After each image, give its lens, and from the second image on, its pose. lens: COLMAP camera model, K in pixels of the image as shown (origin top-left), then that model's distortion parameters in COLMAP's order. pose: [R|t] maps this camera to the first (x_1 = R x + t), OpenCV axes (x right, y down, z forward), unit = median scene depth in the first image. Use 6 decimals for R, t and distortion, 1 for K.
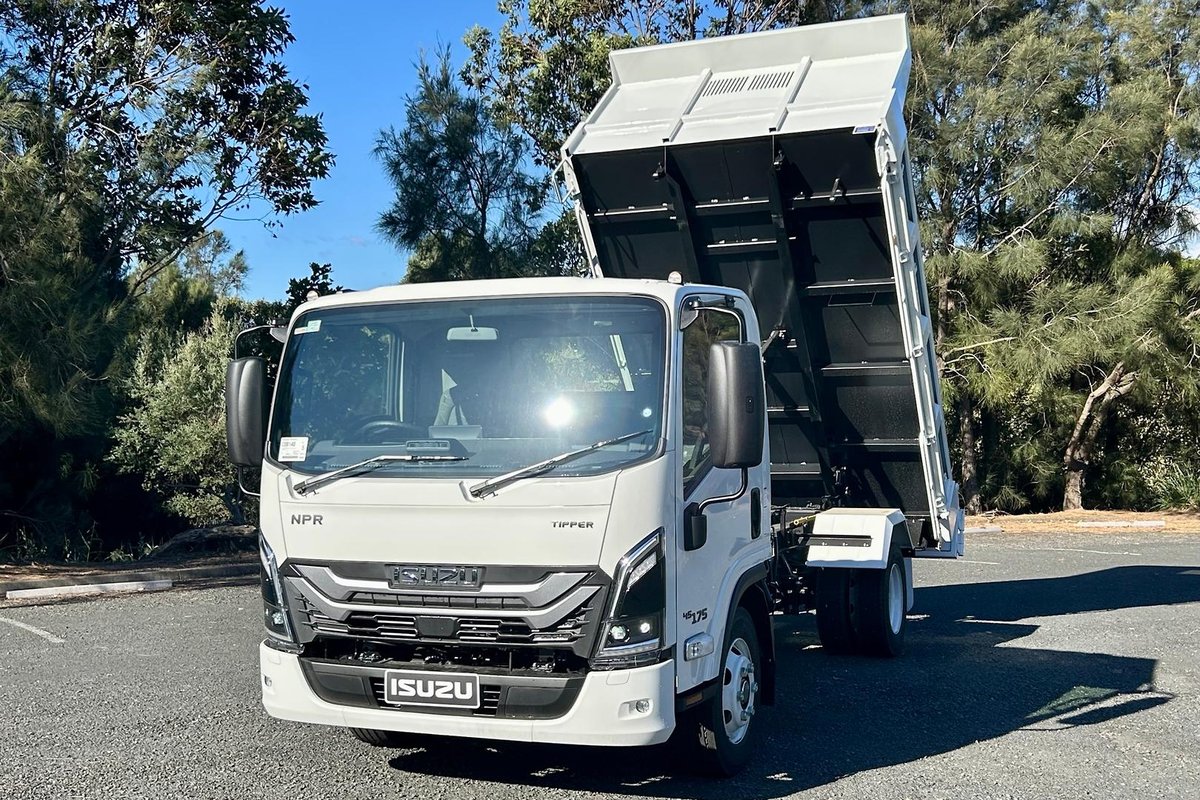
lens RADIAL K [[1412.4, 0, 600.0], [0, 1412.4, 400.0], [0, 0, 1]] dist [0.262971, -0.831864]
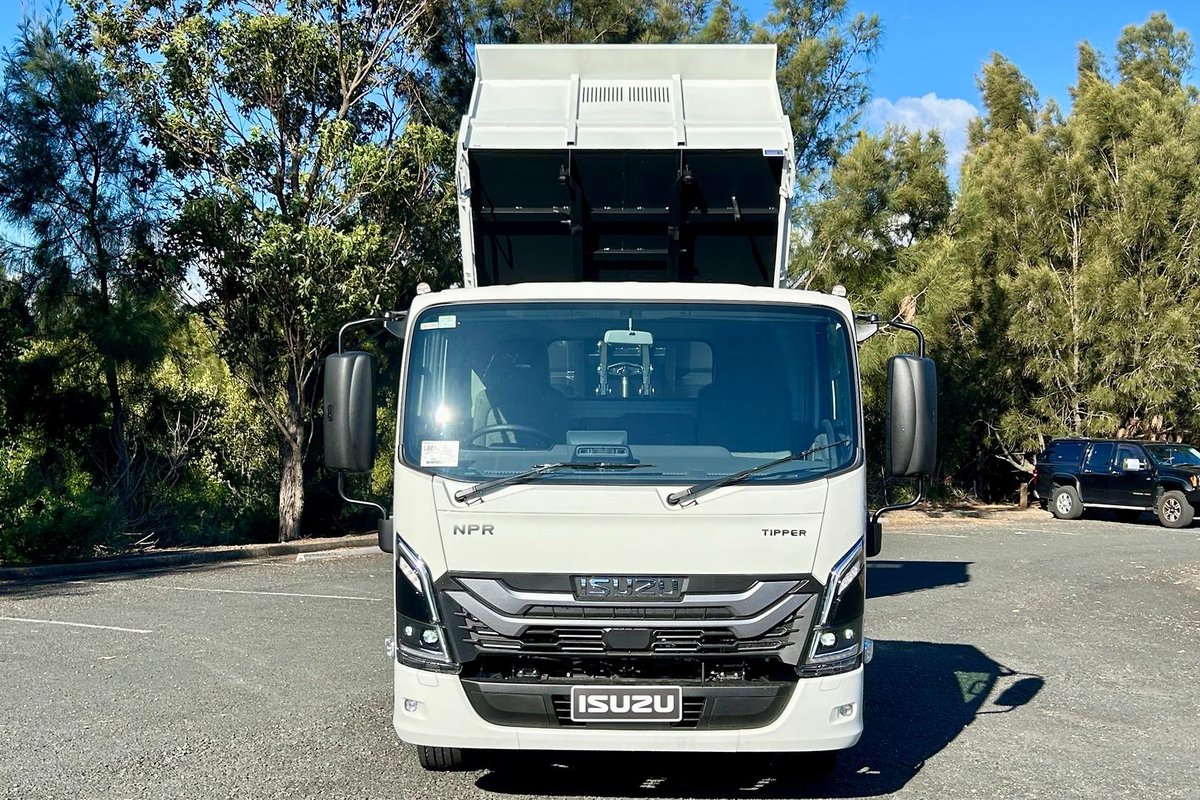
lens RADIAL K [[1412.4, 0, 600.0], [0, 1412.4, 400.0], [0, 0, 1]] dist [0.262971, -0.831864]
pose [[0.923264, 0.023015, 0.383477, -0.501249], [-0.023342, 0.999720, -0.003802, 0.000644], [-0.383457, -0.005441, 0.923543, 0.114117]]
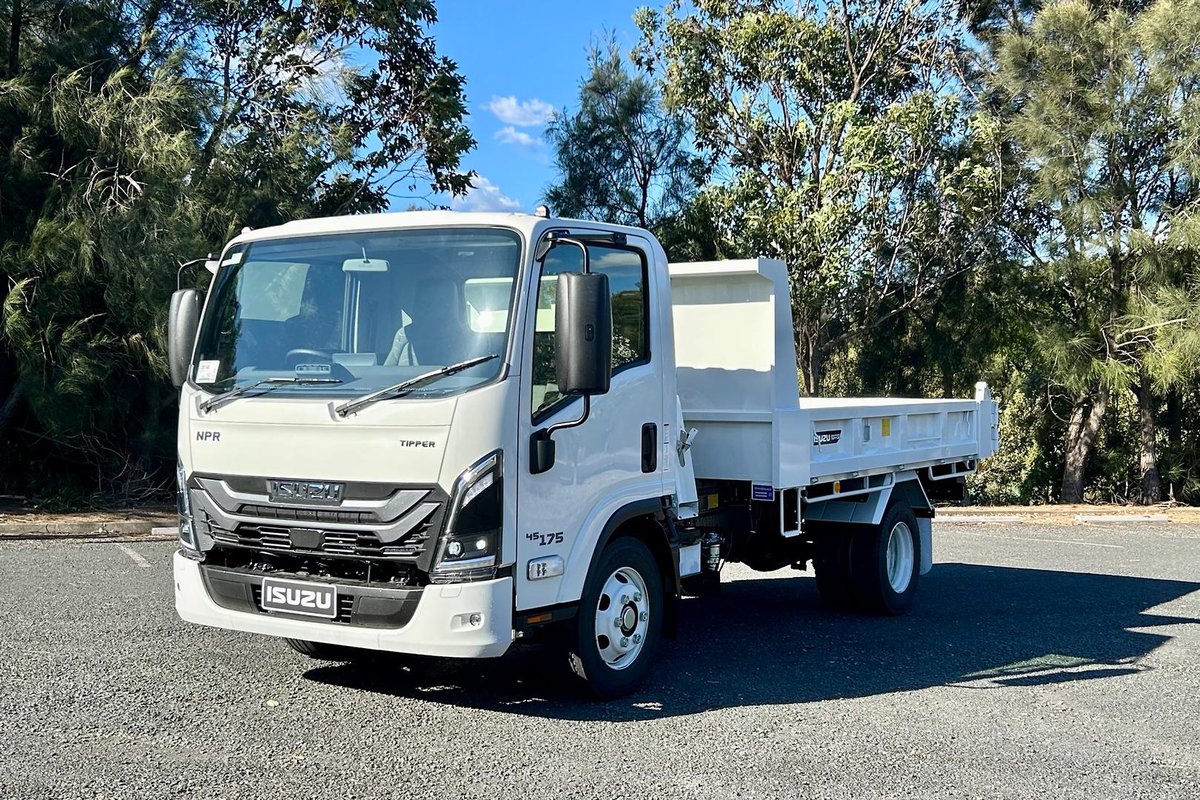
lens RADIAL K [[1376.1, 0, 596.4], [0, 1376.1, 377.0], [0, 0, 1]] dist [0.249567, 0.003138]
pose [[0.982103, 0.023539, -0.186868, 0.283778], [-0.024874, 0.999679, -0.004806, 0.038255], [0.186694, 0.009368, 0.982373, 0.020788]]
